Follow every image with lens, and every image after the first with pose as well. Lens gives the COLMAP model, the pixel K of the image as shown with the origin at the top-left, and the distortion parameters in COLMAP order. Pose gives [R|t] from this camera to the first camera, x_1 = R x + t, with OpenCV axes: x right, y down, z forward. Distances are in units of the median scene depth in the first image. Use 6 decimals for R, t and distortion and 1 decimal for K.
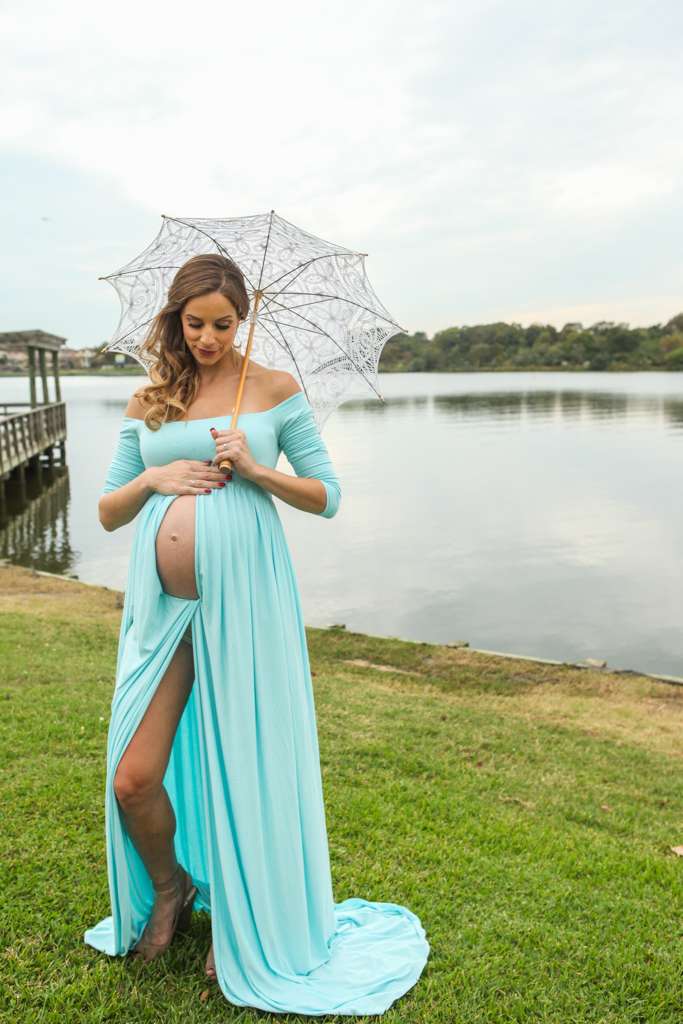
lens RADIAL K [[974.7, 0, 344.1], [0, 974.7, 524.5], [0, 0, 1]] dist [-0.079864, 0.010674]
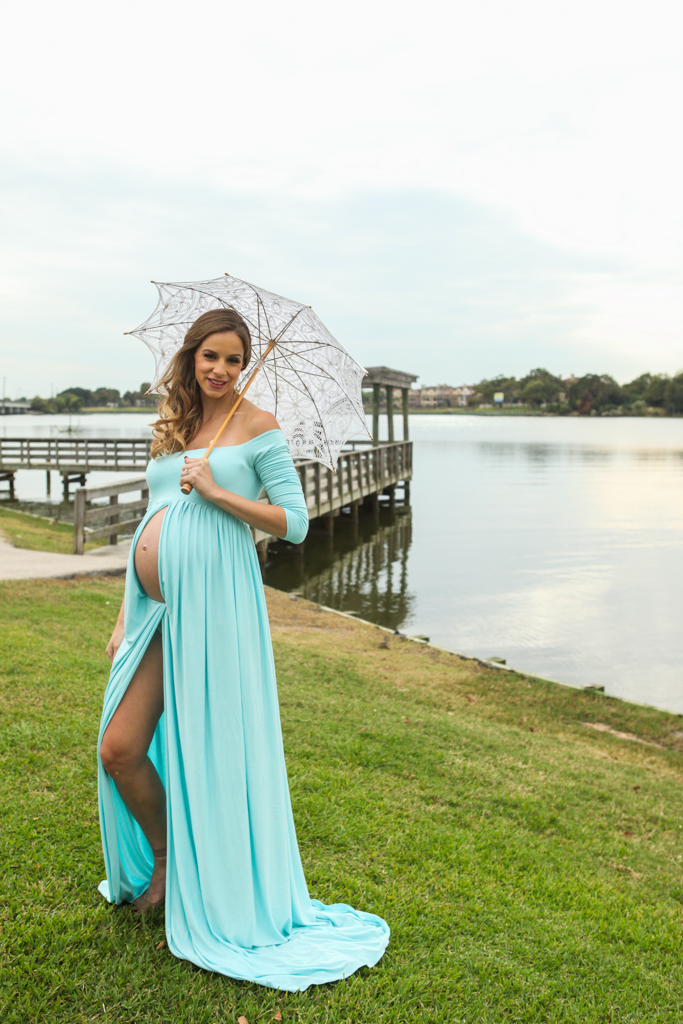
lens RADIAL K [[1079.4, 0, 341.2], [0, 1079.4, 555.5], [0, 0, 1]] dist [-0.113180, 0.009565]
pose [[0.918615, 0.061137, -0.390395, 0.144374], [-0.070156, 0.997497, -0.008867, 0.004367], [0.388876, 0.035534, 0.920605, -0.032852]]
